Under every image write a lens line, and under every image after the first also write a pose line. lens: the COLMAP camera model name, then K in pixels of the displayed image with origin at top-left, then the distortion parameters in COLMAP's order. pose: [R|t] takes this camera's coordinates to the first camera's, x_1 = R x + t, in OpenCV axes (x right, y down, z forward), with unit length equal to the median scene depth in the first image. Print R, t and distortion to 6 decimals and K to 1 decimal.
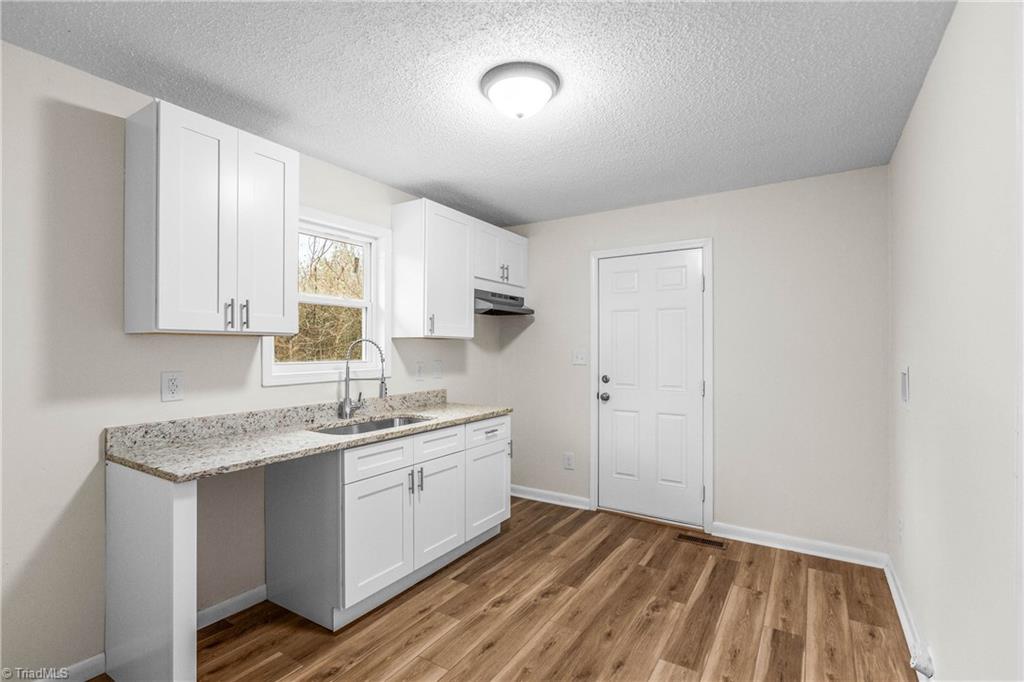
lens RADIAL K [[477.5, 0, 501.6], [0, 477.5, 348.8], [0, 0, 1]] dist [-0.009499, -0.000815]
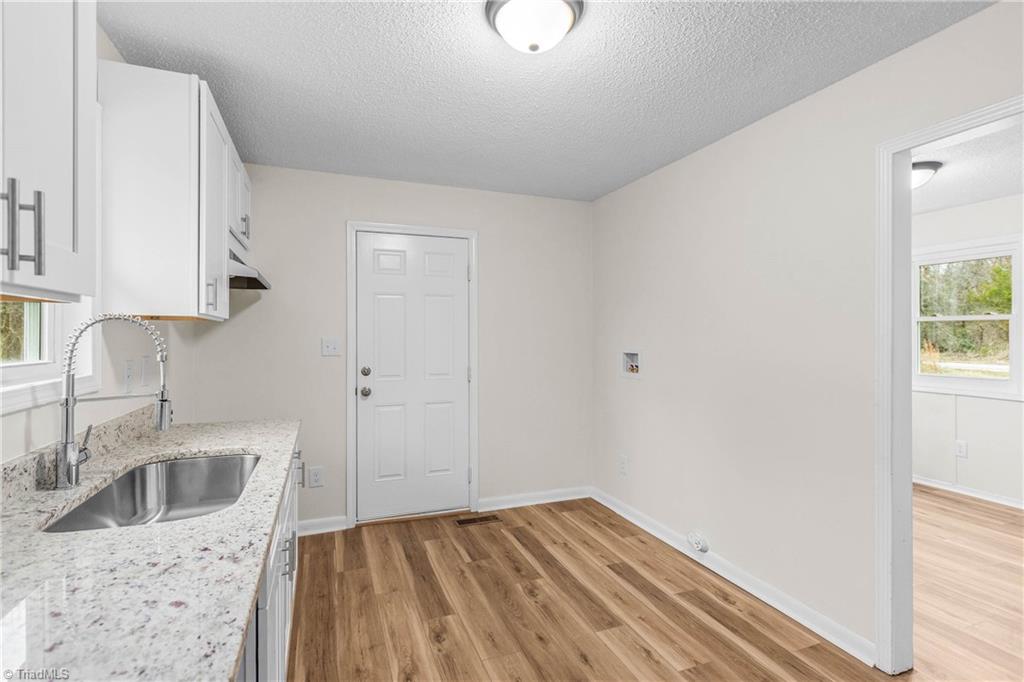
lens RADIAL K [[476.1, 0, 505.7], [0, 476.1, 337.3], [0, 0, 1]] dist [0.000466, 0.001700]
pose [[0.585190, -0.000555, 0.810896, -0.440581], [-0.000193, 1.000000, 0.000824, 0.001042], [-0.810896, -0.000639, 0.585190, 0.379110]]
